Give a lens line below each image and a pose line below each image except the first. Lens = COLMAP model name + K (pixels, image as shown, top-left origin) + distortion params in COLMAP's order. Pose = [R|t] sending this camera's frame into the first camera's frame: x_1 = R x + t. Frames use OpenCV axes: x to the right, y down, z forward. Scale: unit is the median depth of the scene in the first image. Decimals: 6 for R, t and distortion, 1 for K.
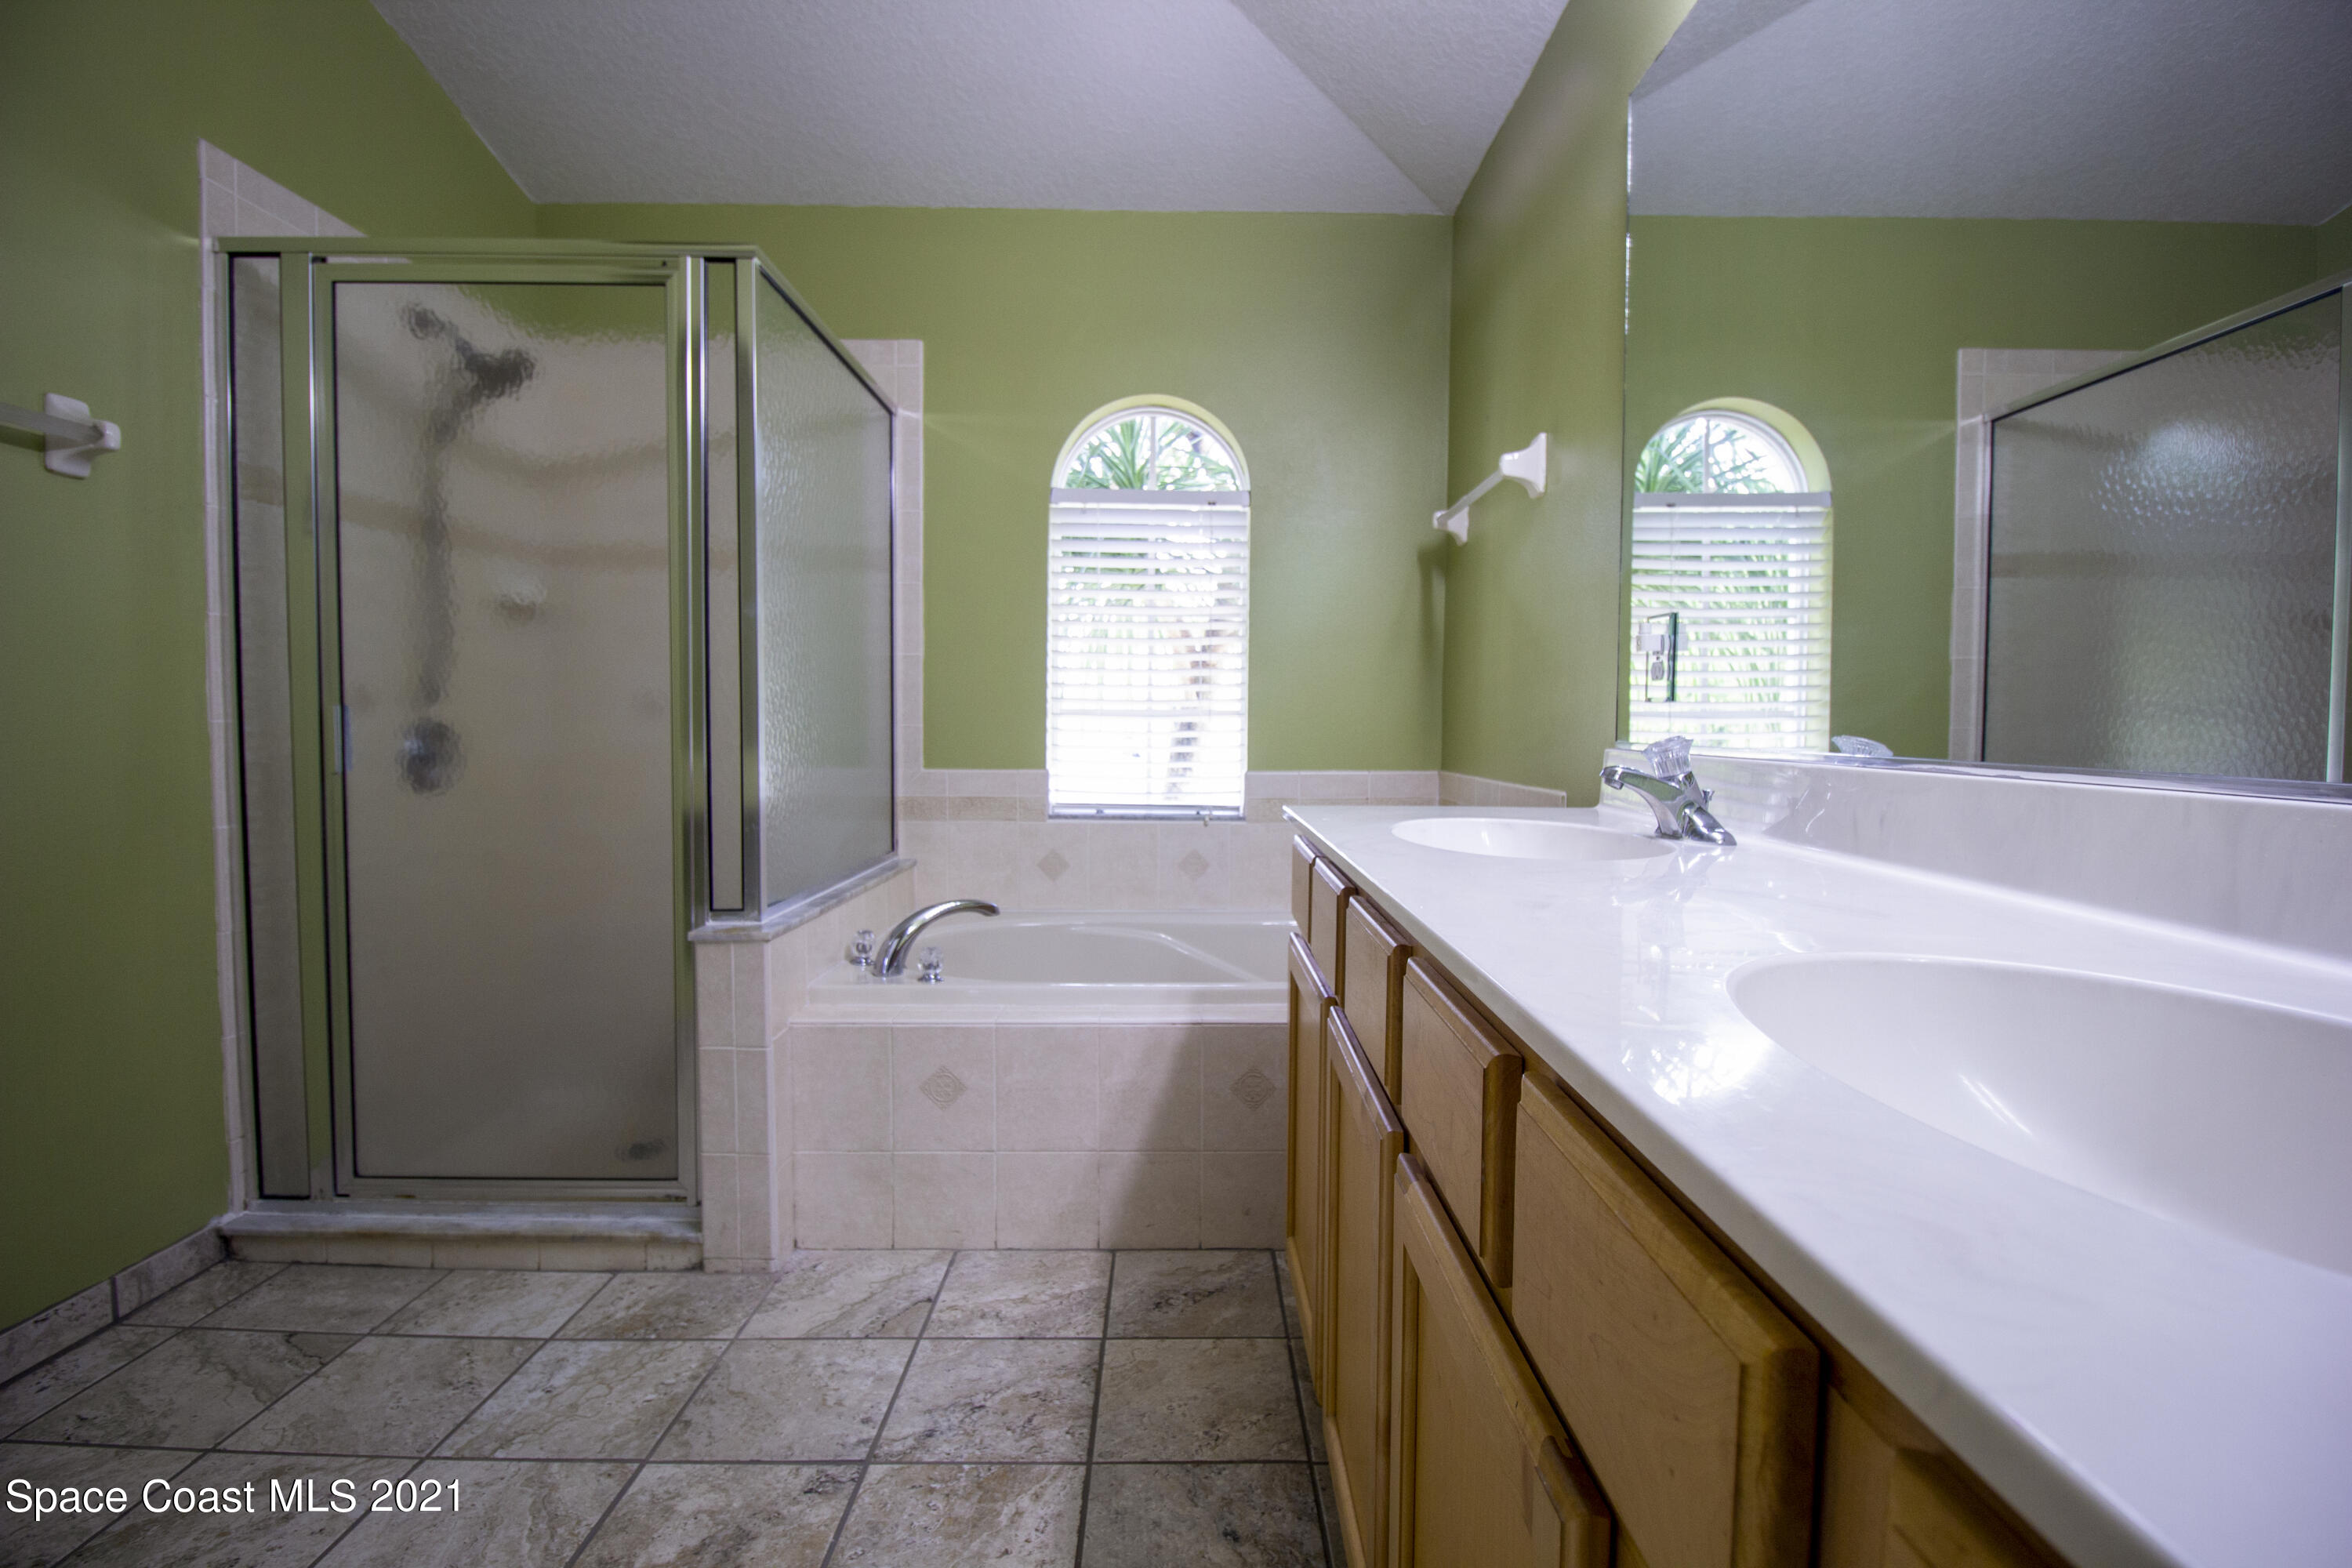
lens RADIAL K [[1096.6, 0, 1193.3], [0, 1096.6, 773.2], [0, 0, 1]] dist [-0.000484, -0.014537]
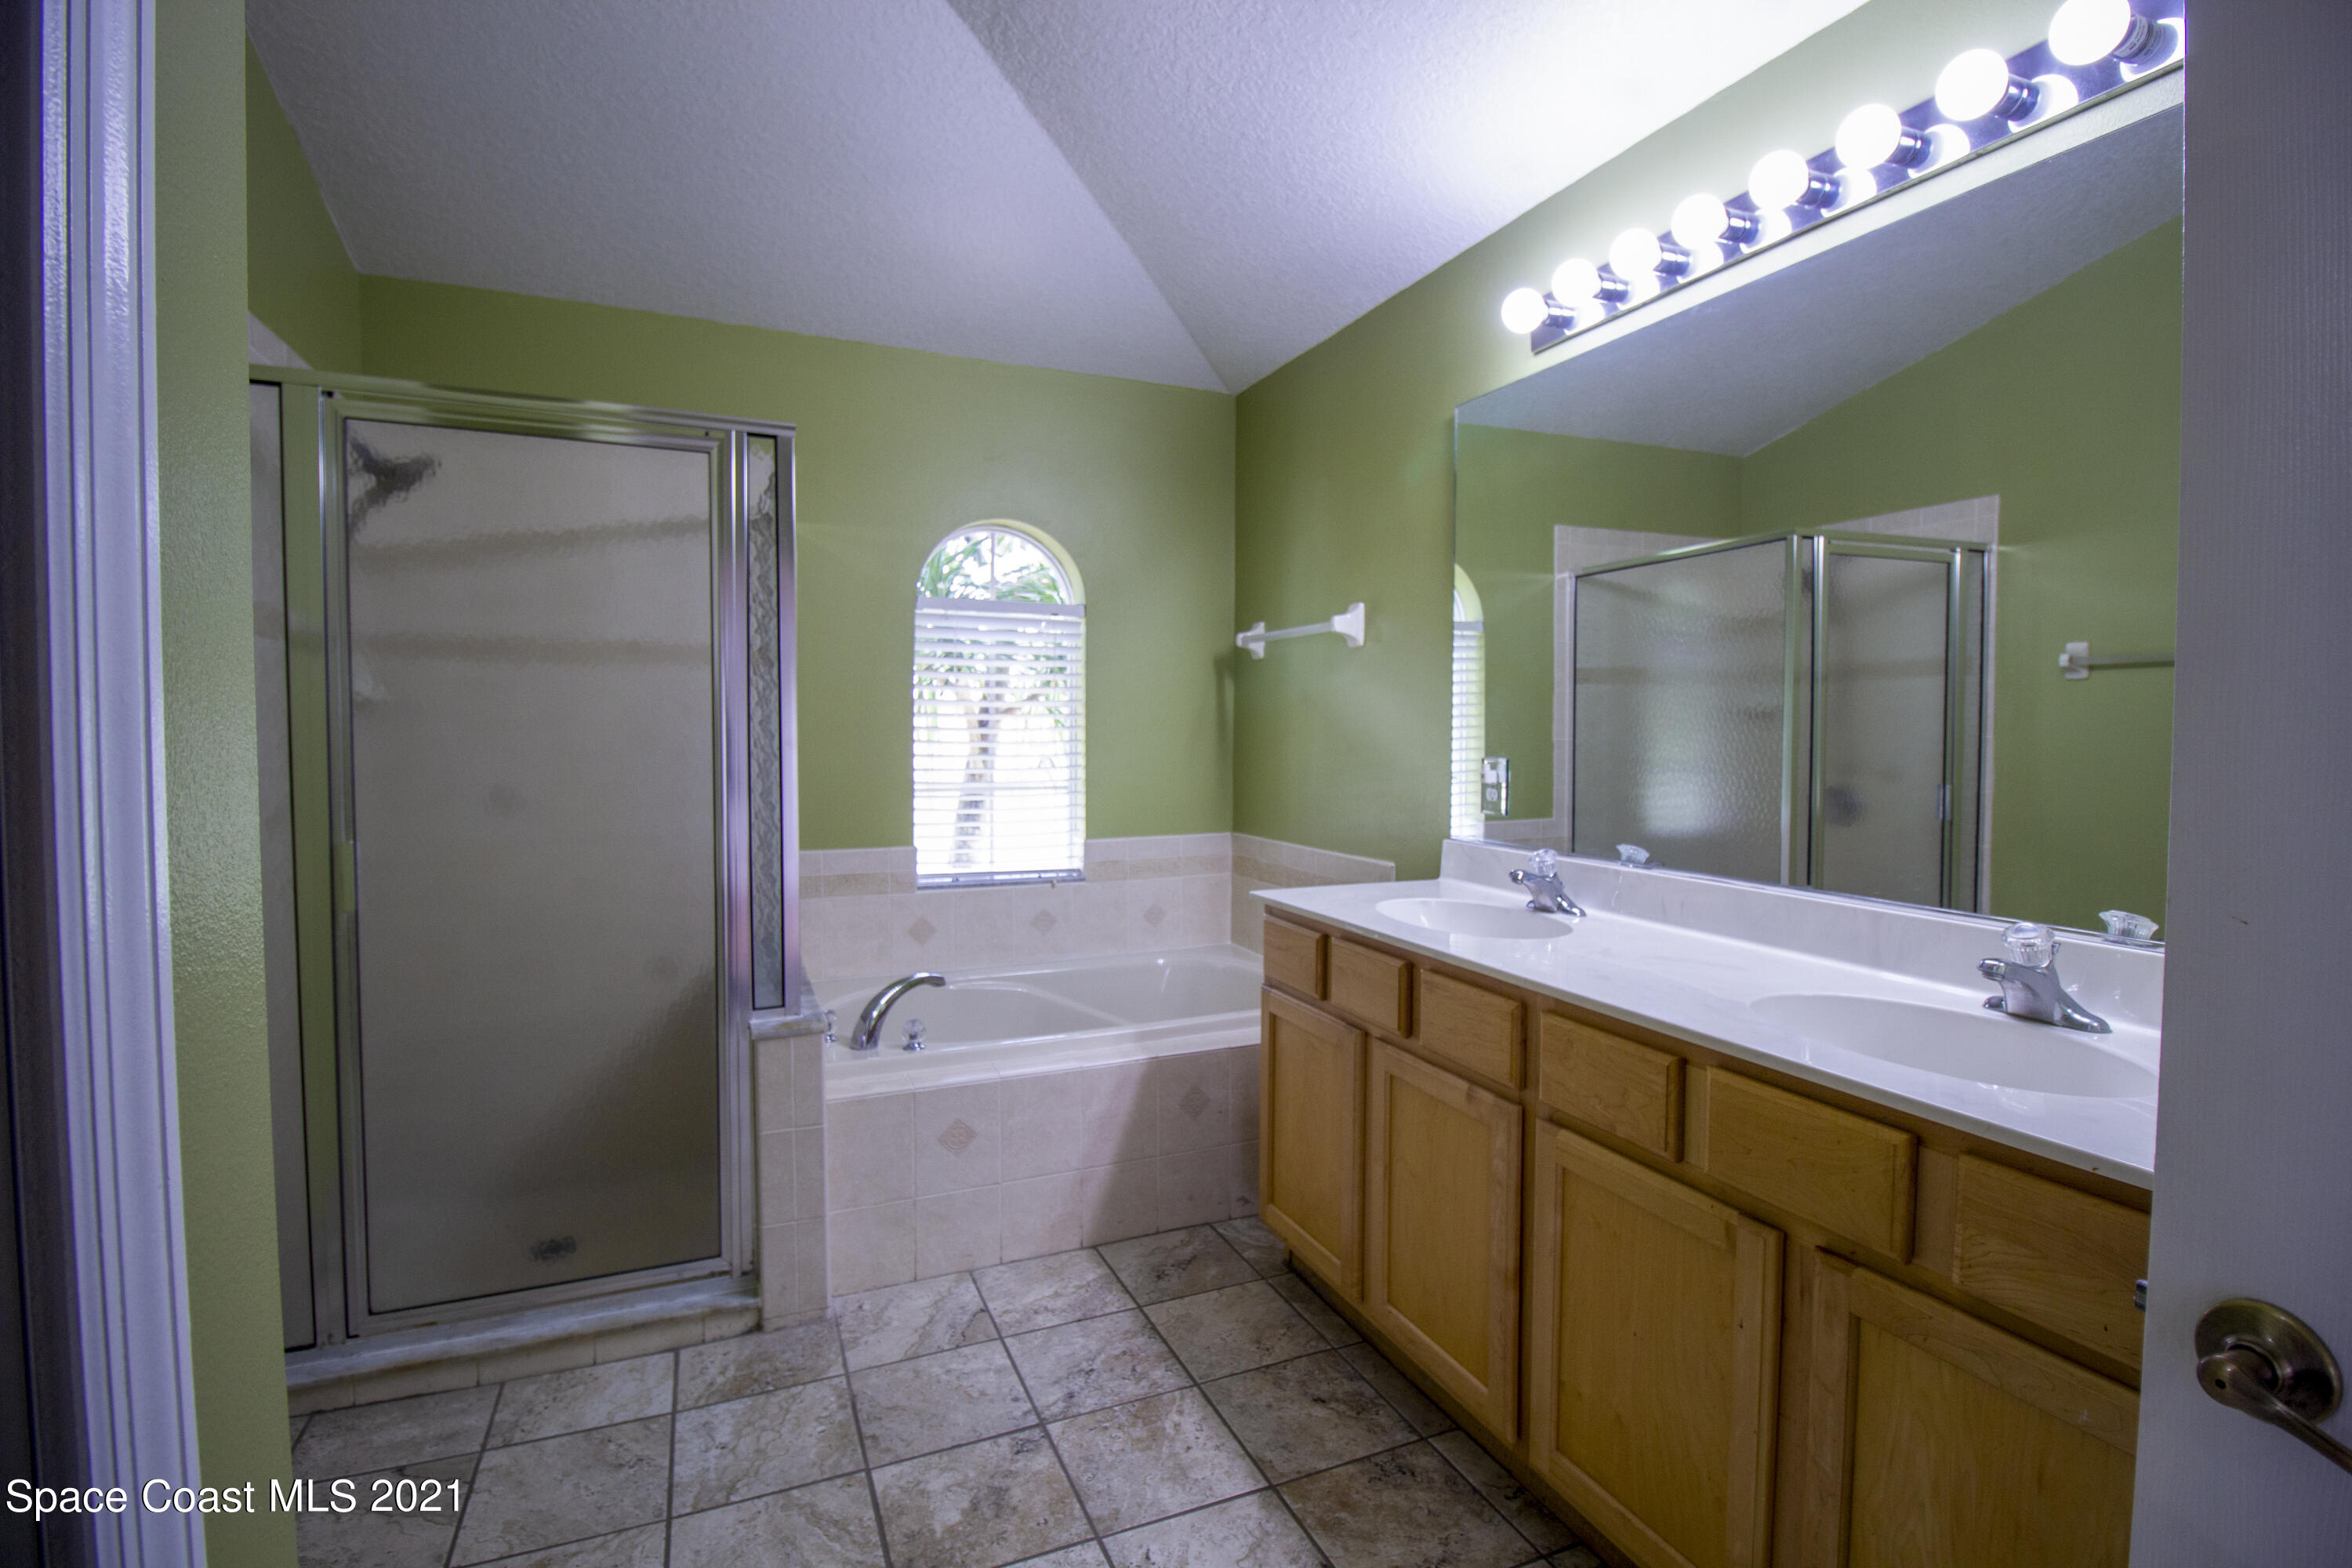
lens RADIAL K [[1091.6, 0, 1192.0], [0, 1091.6, 771.7], [0, 0, 1]] dist [0.001014, -0.014885]
pose [[0.921155, -0.019747, 0.388693, -0.452298], [0.022091, 0.999755, -0.001562, -0.105951], [-0.388567, 0.010026, 0.921366, -0.204687]]
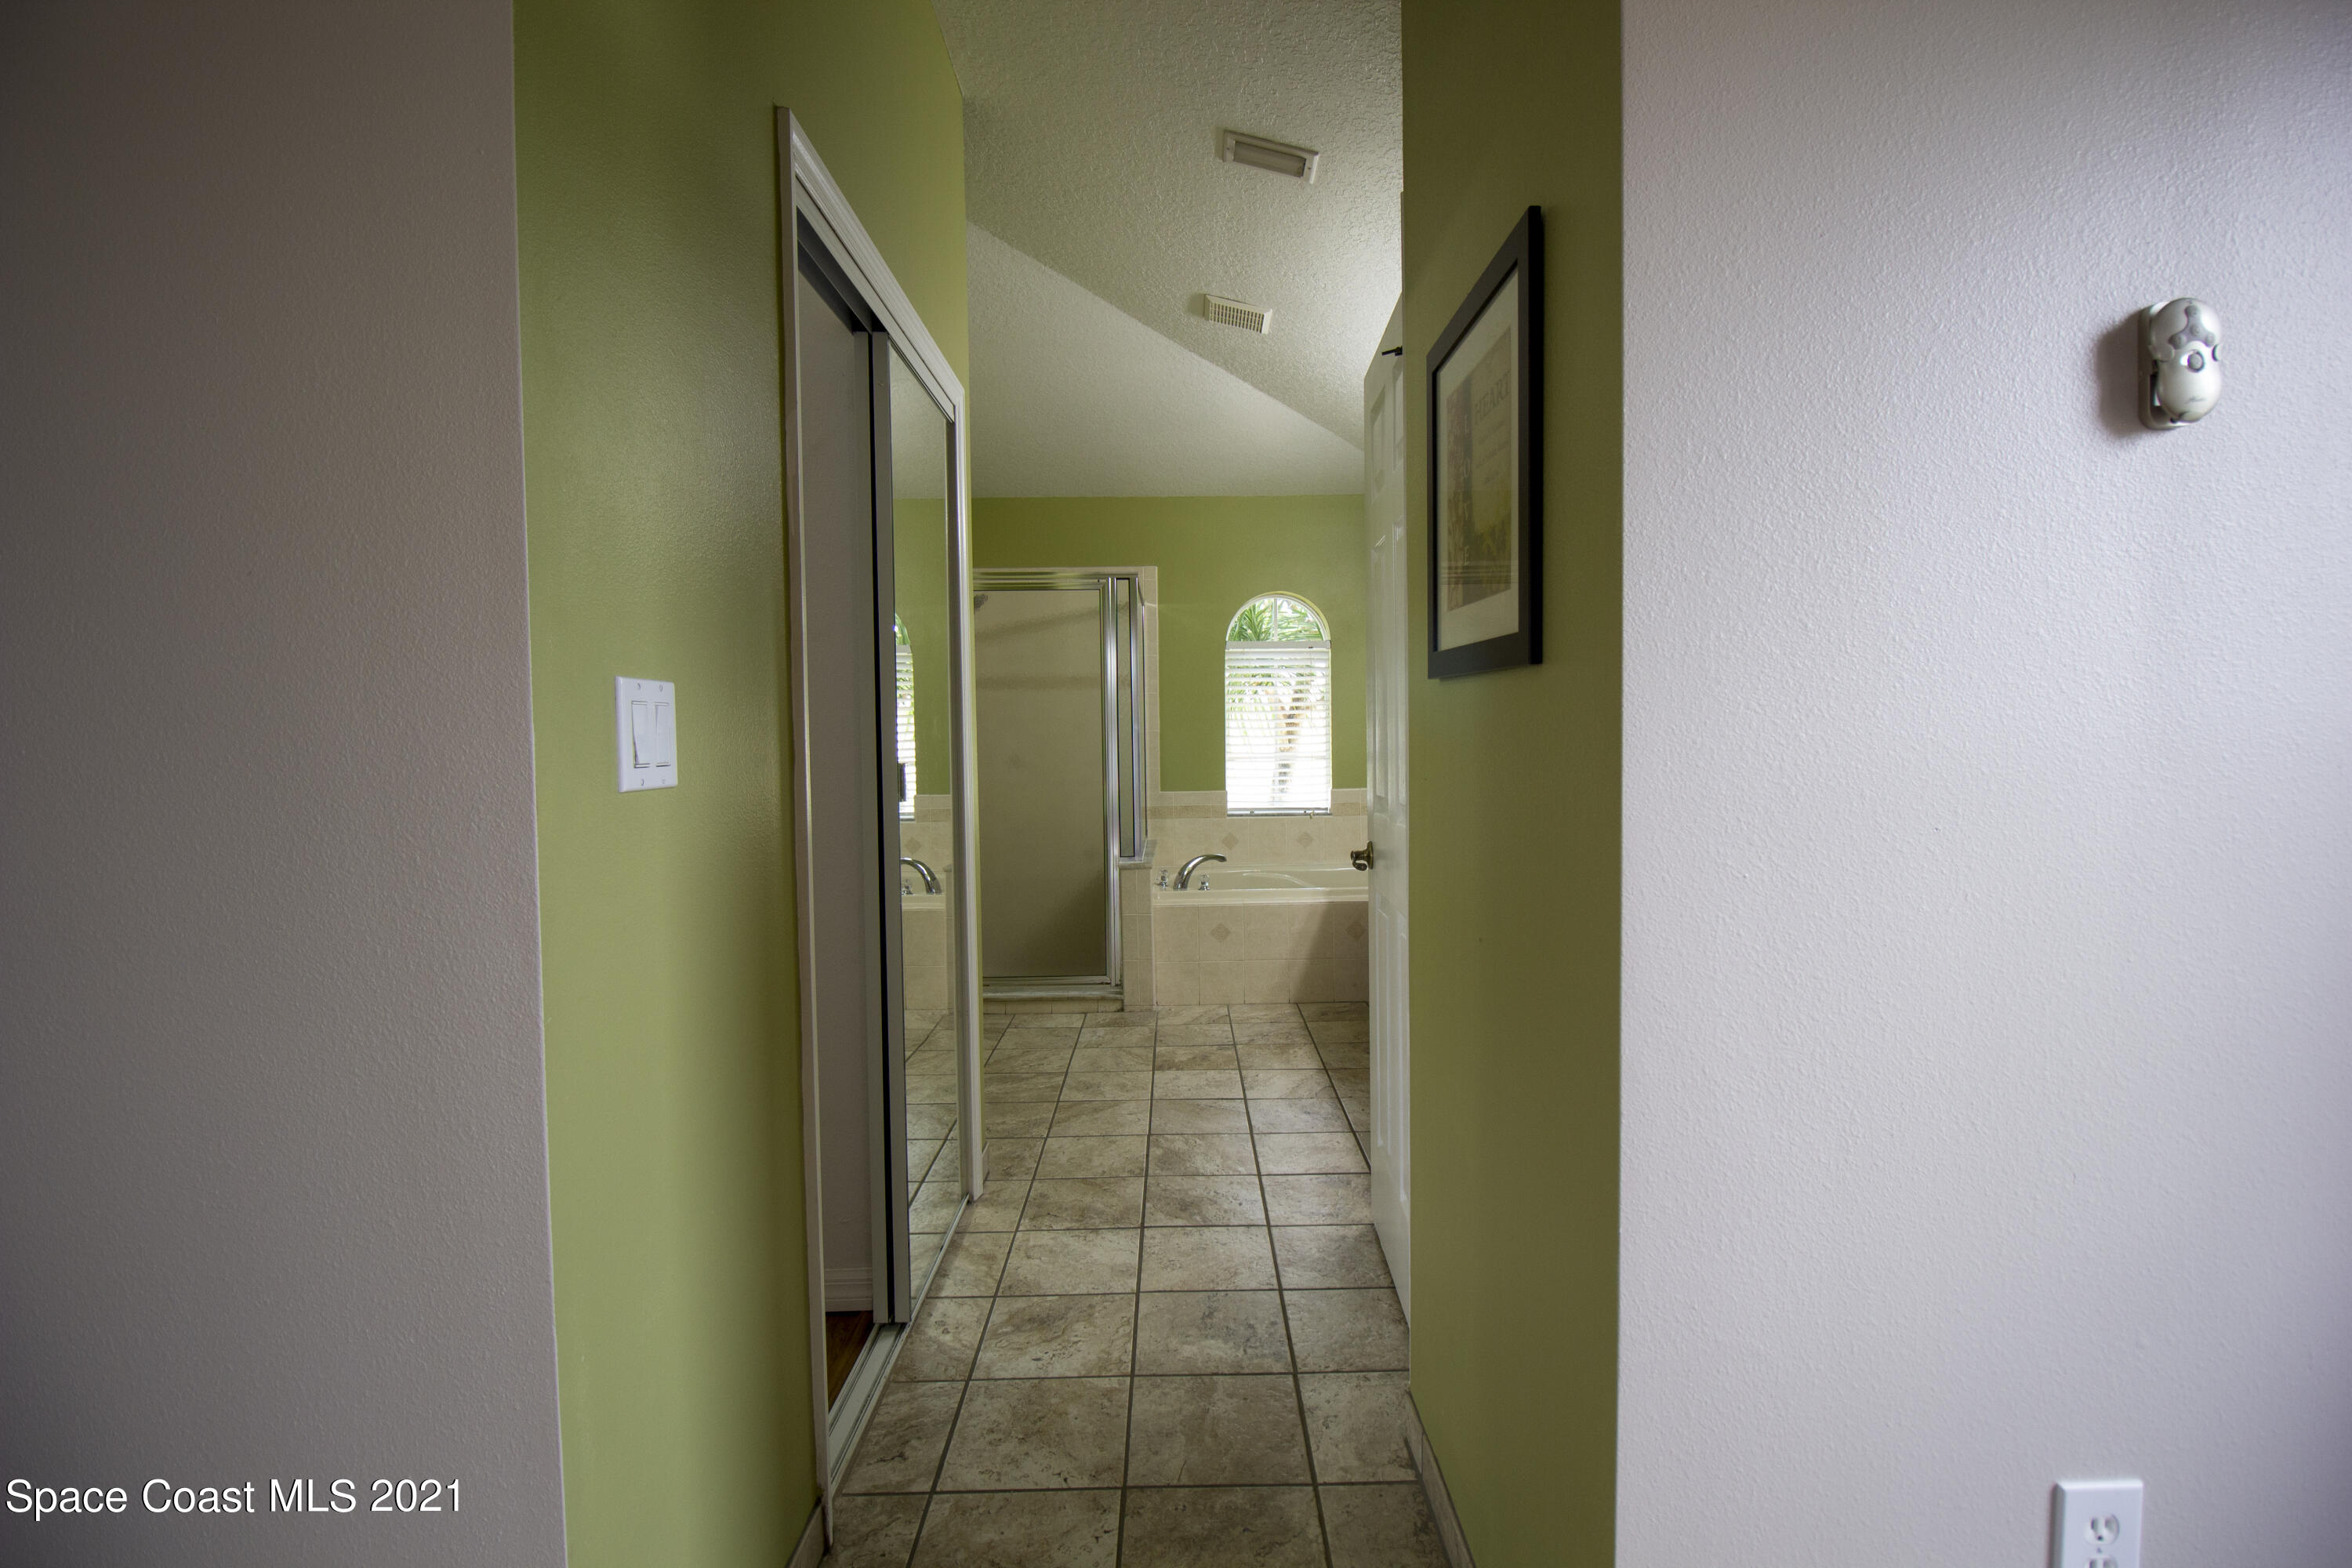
lens RADIAL K [[1091.6, 0, 1192.0], [0, 1091.6, 771.7], [0, 0, 1]] dist [0.001014, -0.014885]
pose [[0.999783, -0.020842, 0.000681, -0.285299], [0.020847, 0.999754, -0.007595, -0.033218], [-0.000523, 0.007607, 0.999971, -1.290543]]
